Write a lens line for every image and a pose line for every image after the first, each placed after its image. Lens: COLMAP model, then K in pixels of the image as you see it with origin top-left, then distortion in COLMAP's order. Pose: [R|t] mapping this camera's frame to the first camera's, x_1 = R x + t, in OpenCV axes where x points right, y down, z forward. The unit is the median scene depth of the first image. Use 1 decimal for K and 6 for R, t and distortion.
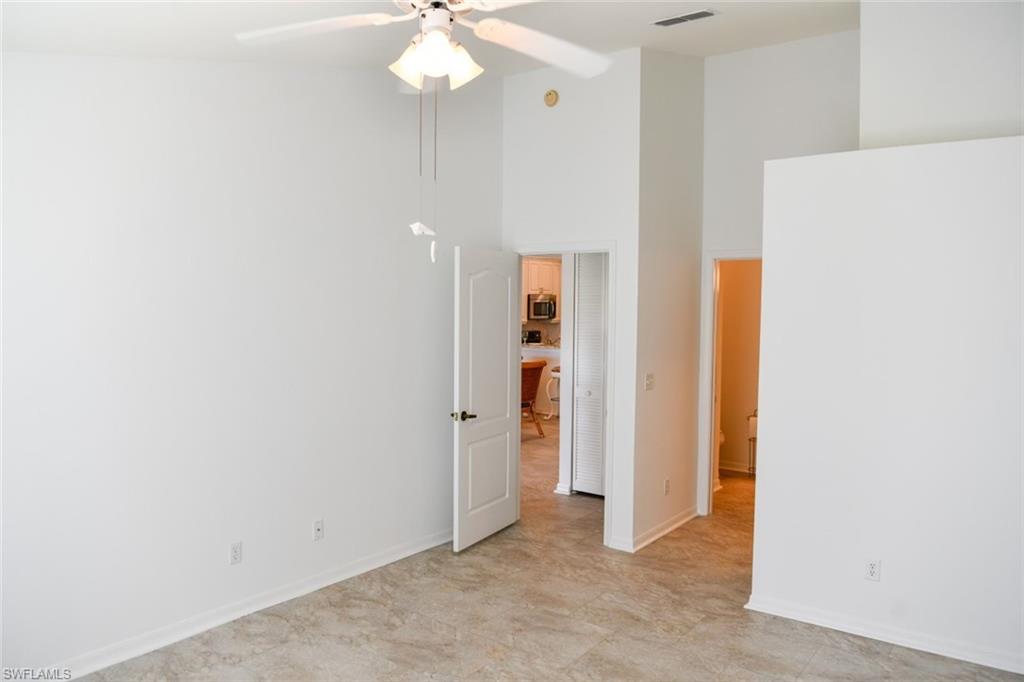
lens RADIAL K [[728.0, 0, 512.0], [0, 728.0, 341.0], [0, 0, 1]] dist [-0.064032, 0.003966]
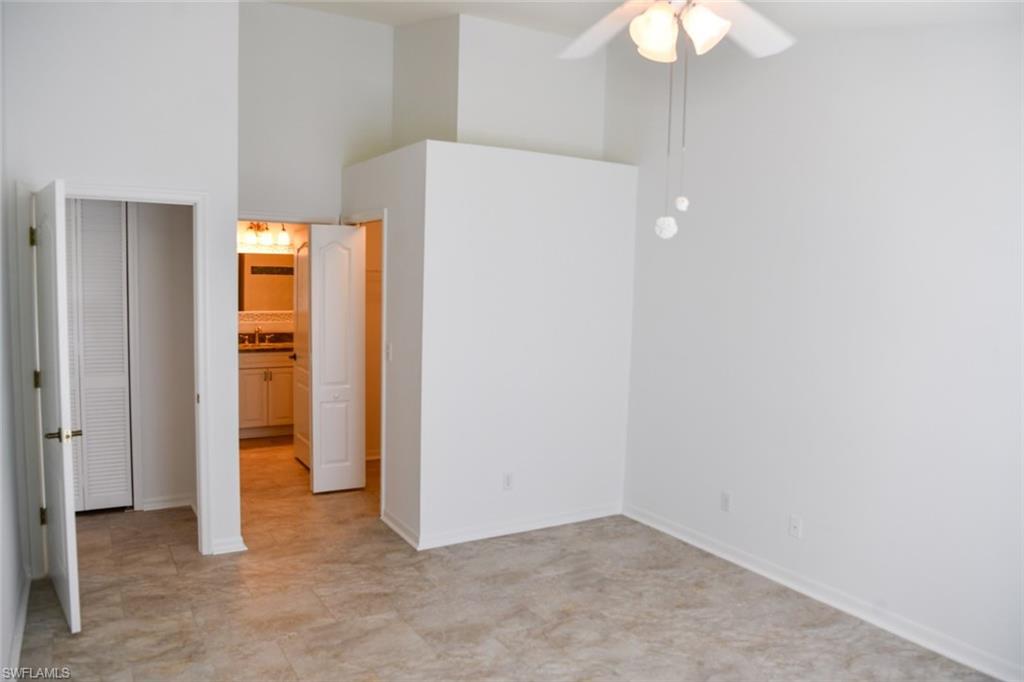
lens RADIAL K [[728.0, 0, 512.0], [0, 728.0, 341.0], [0, 0, 1]] dist [-0.064032, 0.003966]
pose [[0.370682, -0.075491, 0.925687, -0.593193], [0.016766, 0.997073, 0.074599, -0.023912], [-0.928608, -0.012132, 0.370863, 0.446290]]
